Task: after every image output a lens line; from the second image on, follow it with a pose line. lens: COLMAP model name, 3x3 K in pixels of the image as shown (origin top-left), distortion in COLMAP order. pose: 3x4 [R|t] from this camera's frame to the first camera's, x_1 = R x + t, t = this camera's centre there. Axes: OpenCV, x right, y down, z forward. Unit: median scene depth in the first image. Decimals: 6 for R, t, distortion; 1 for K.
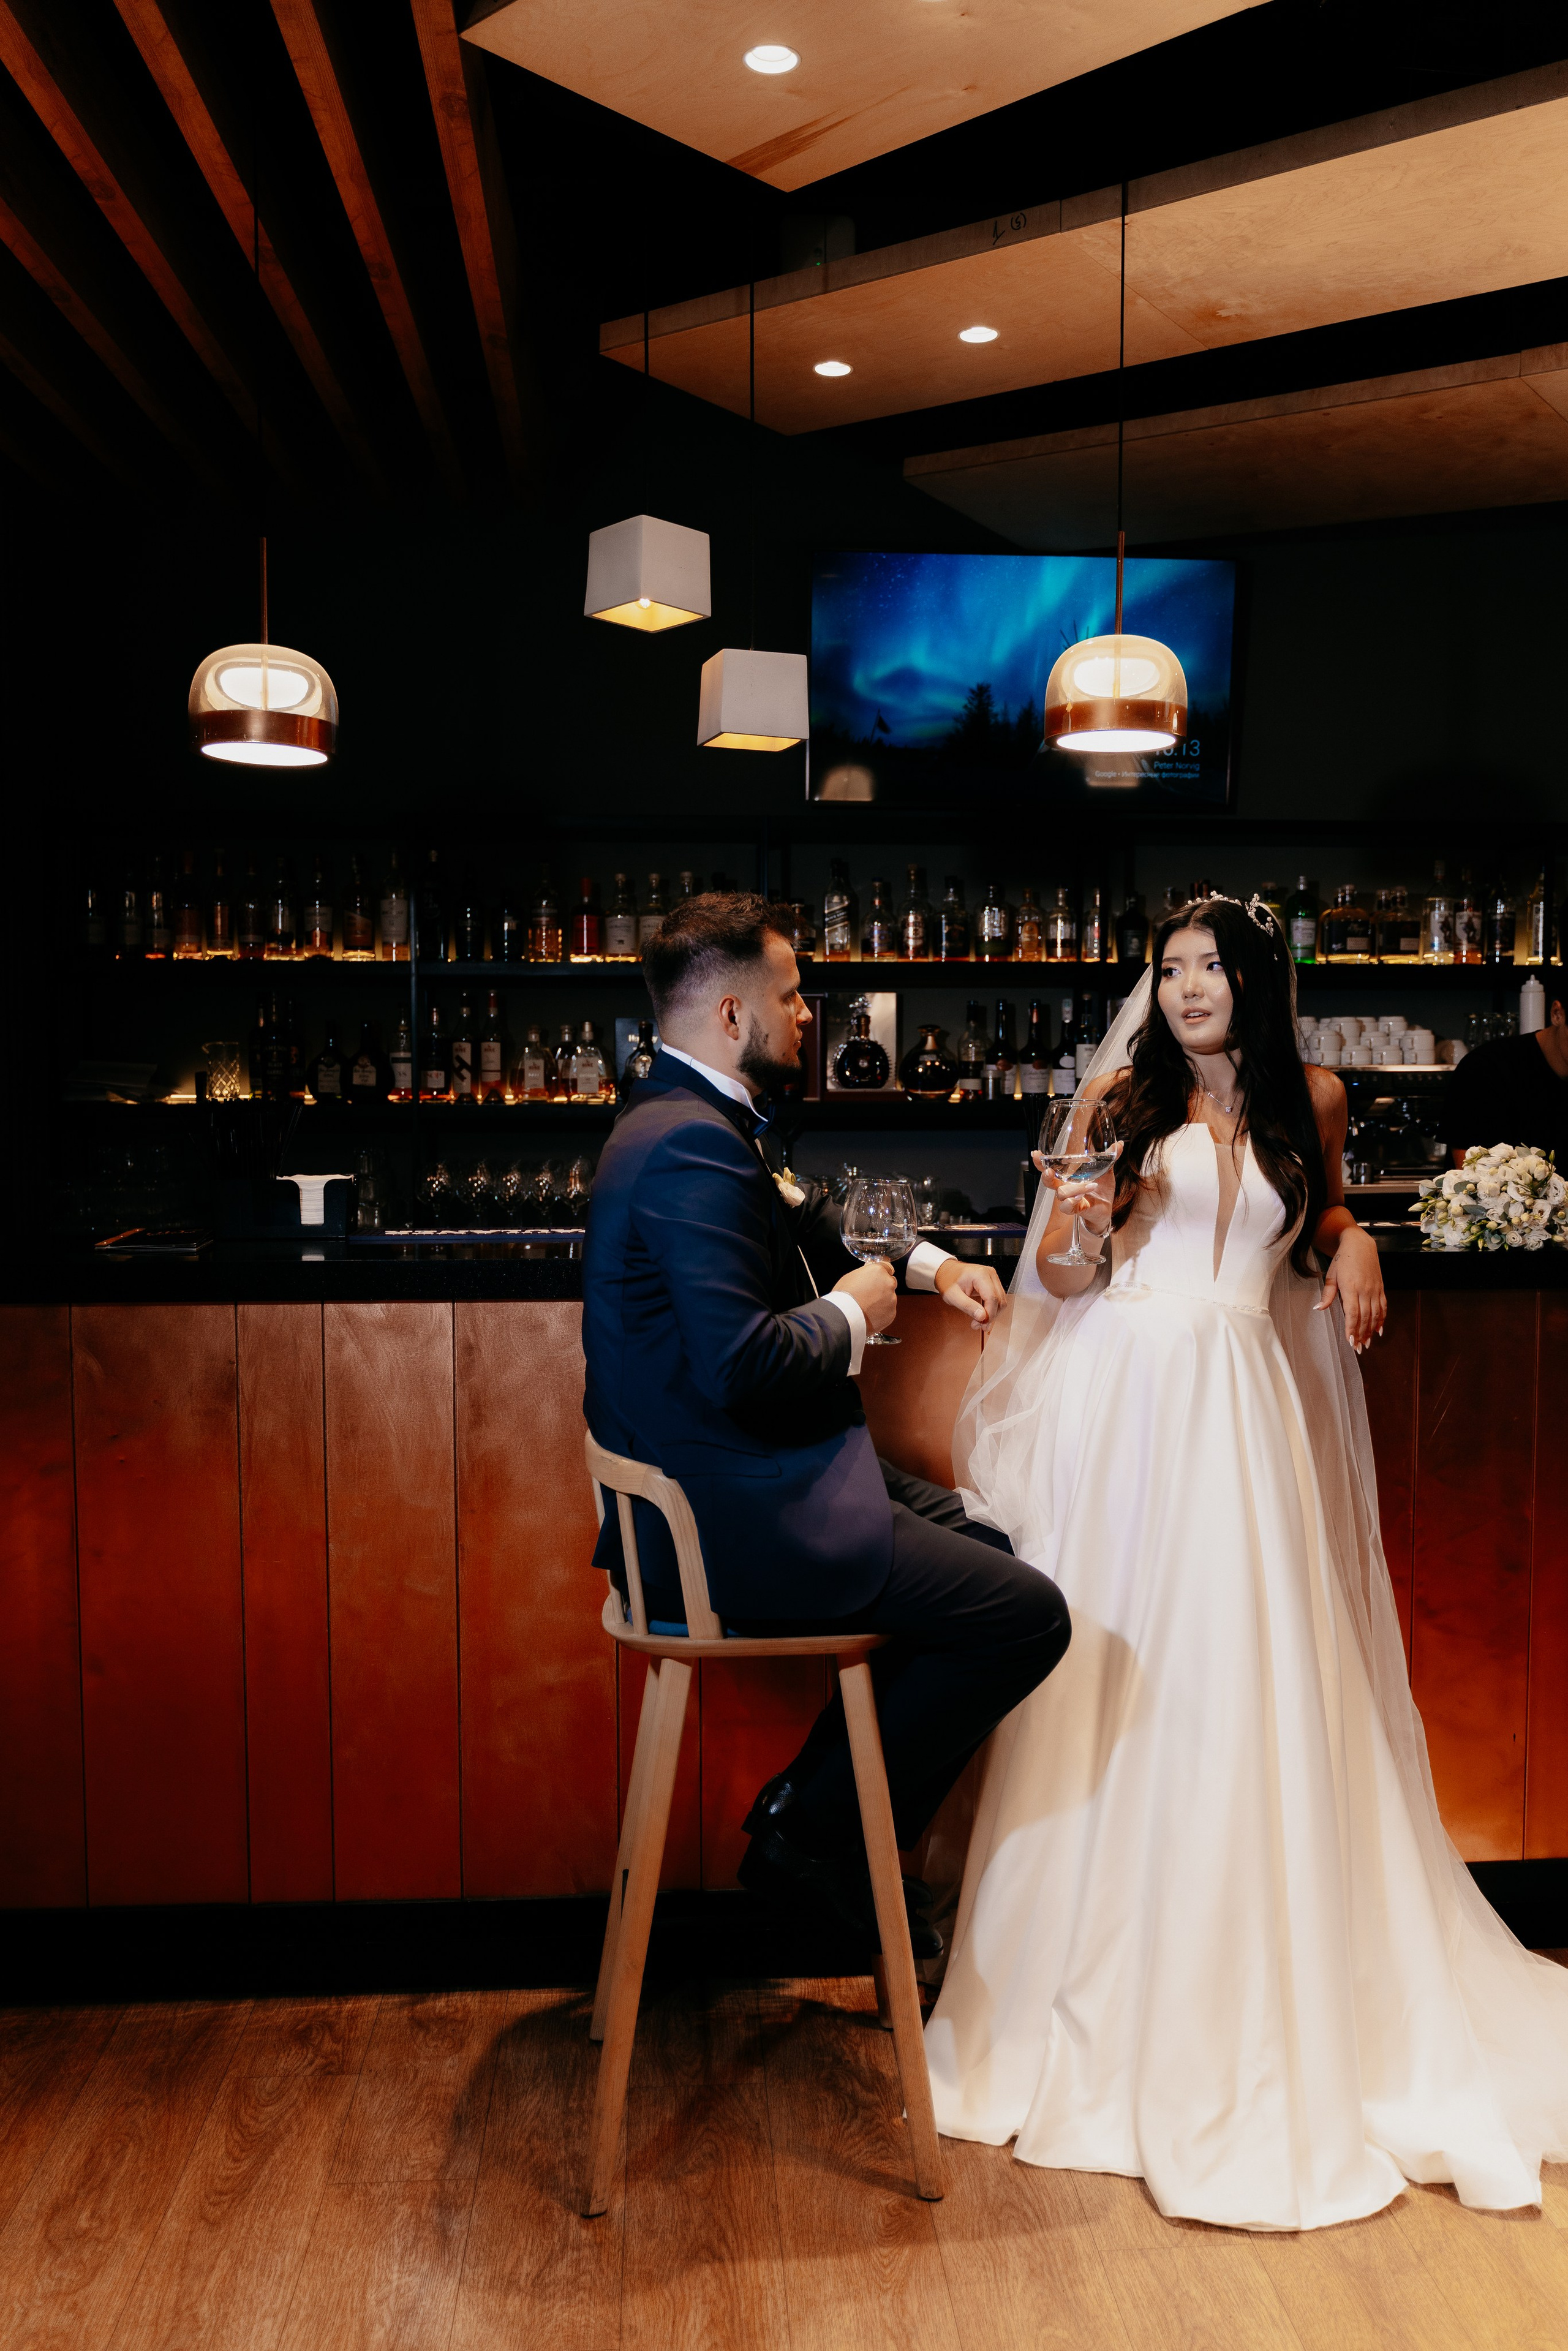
lens RADIAL K [[1932.2, 0, 784.0], [0, 1932.2, 1175.5], [0, 0, 1]] dist [0.121753, 0.000406]
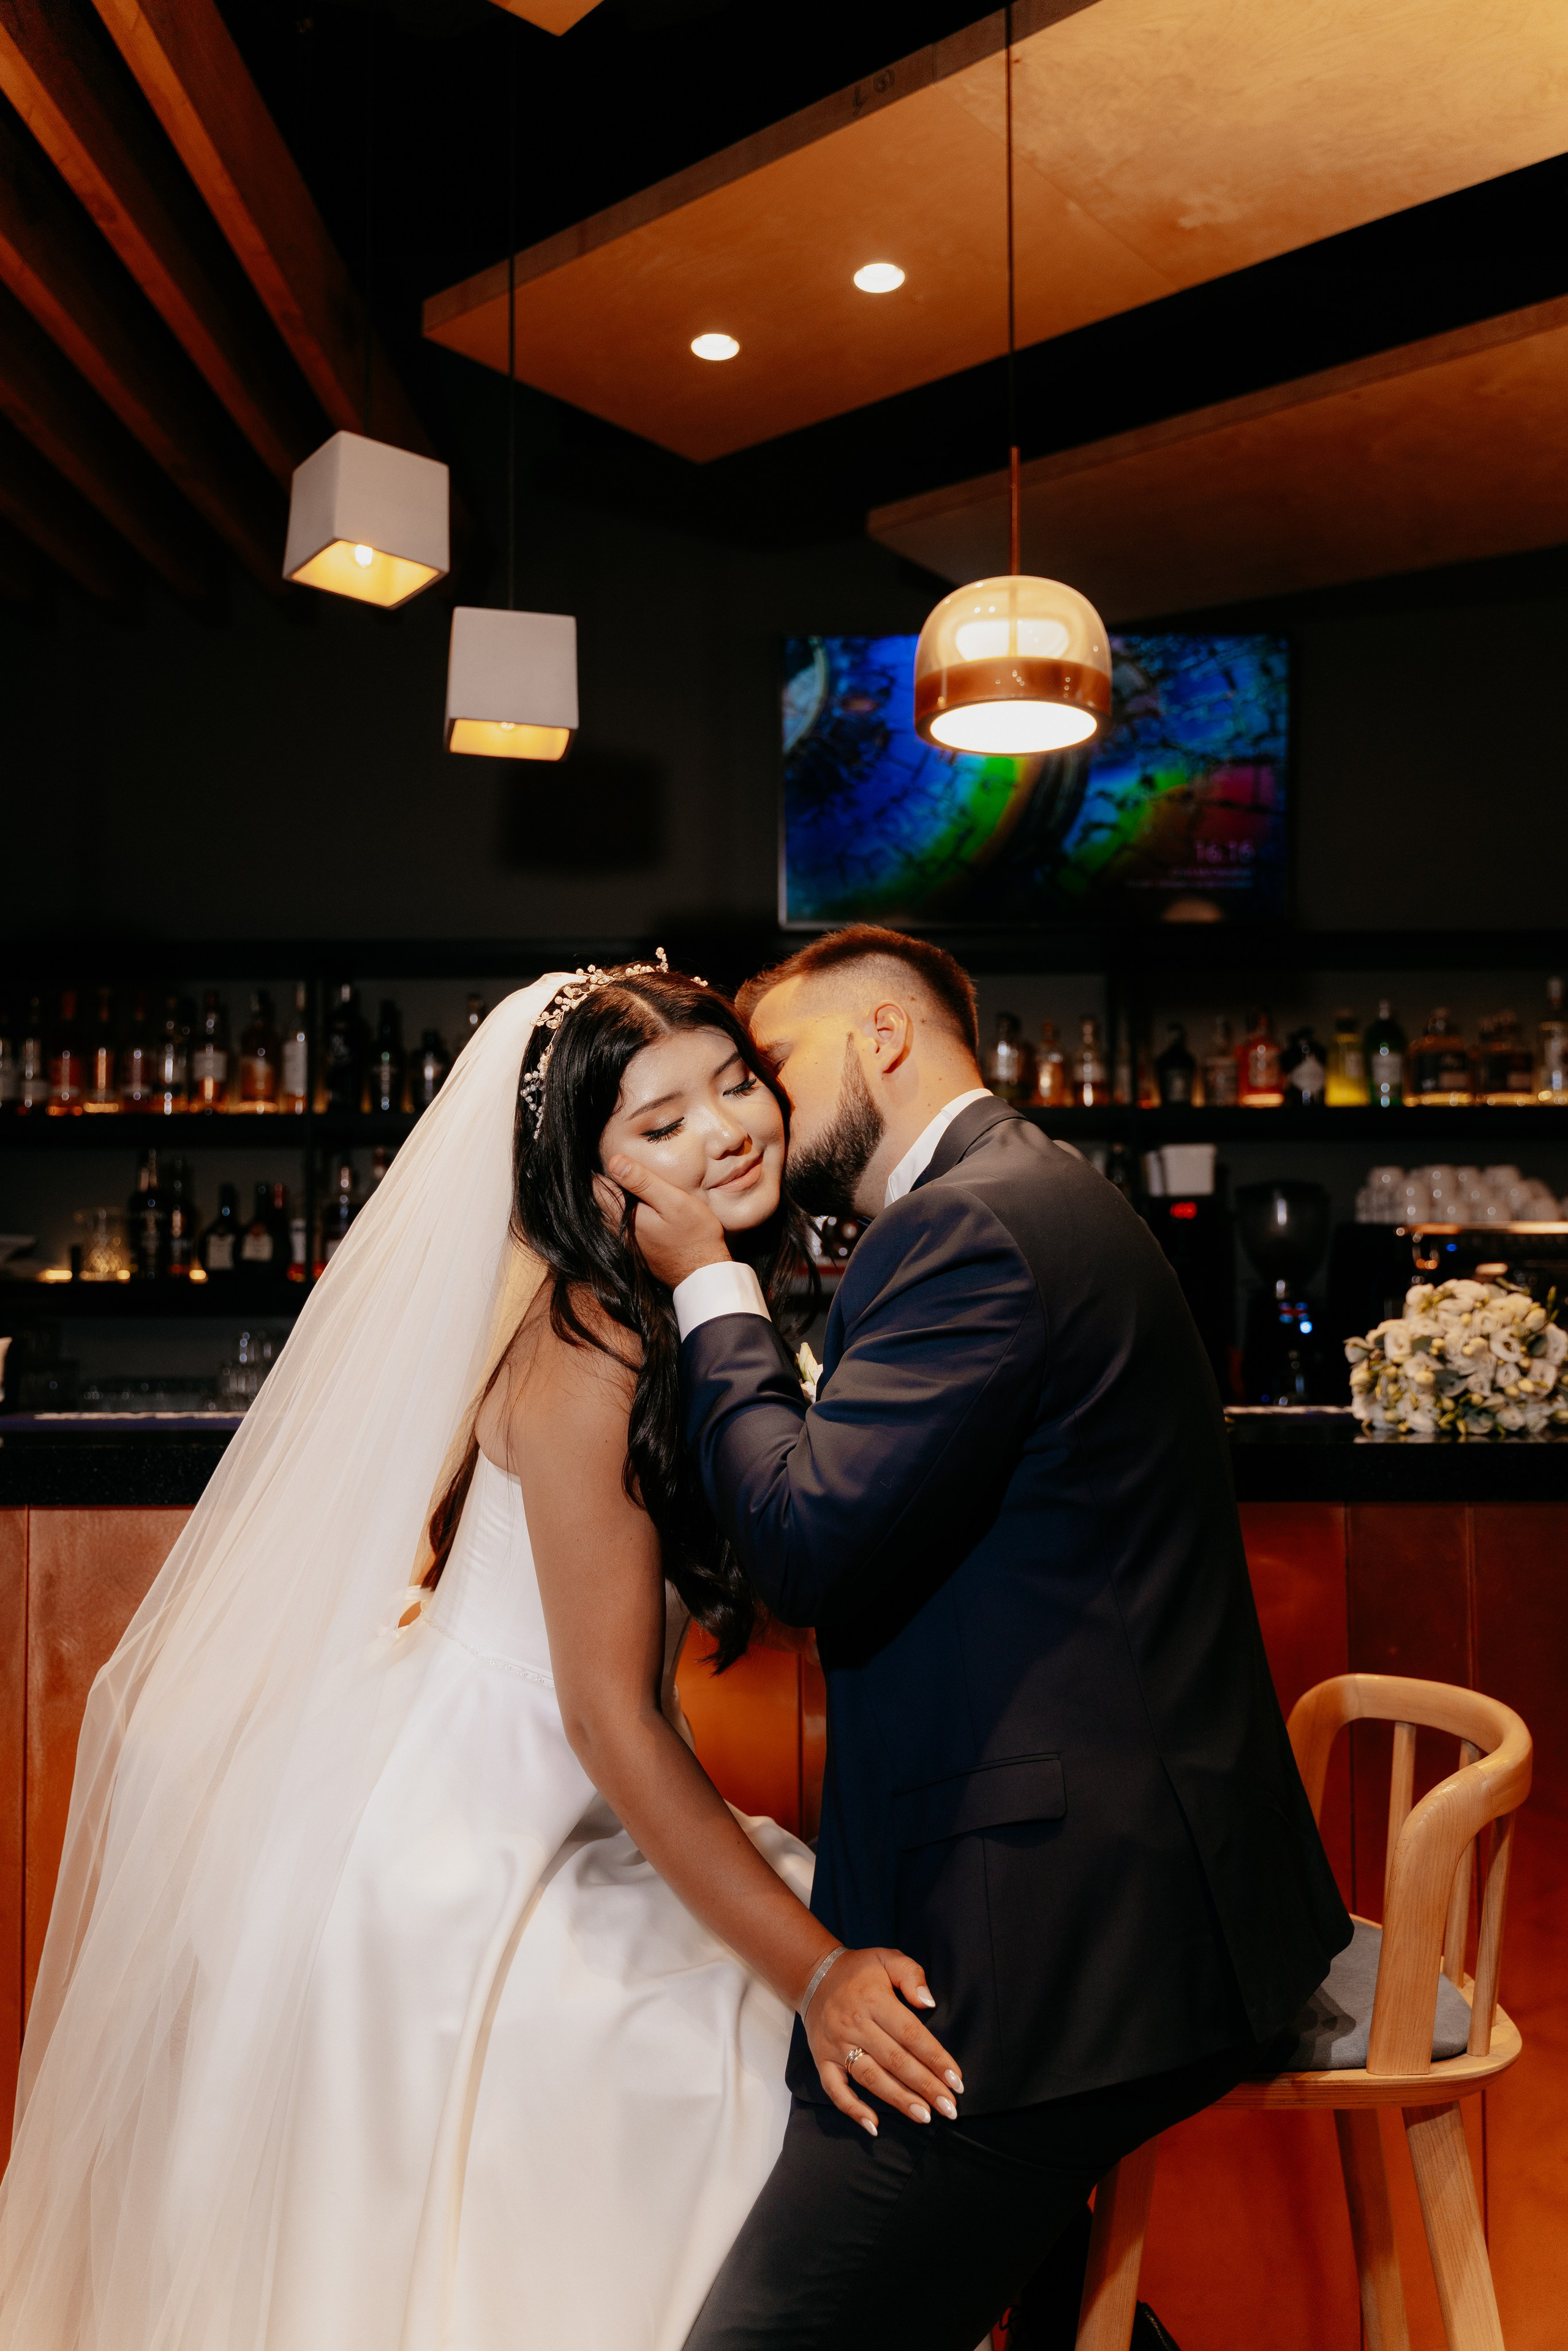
lens RADIAL K [[1875.4, 0, 784.0], [0, 1875.4, 1175.5], [0, 0, 1]] dist [0.038119, -0.005268]
pose [[0.994821, -0.004382, -0.101549, 0.139729], [-0.007323, 0.993384, -0.114602, 0.014111], [0.101379, 0.114752, 0.988208, 0.306957]]
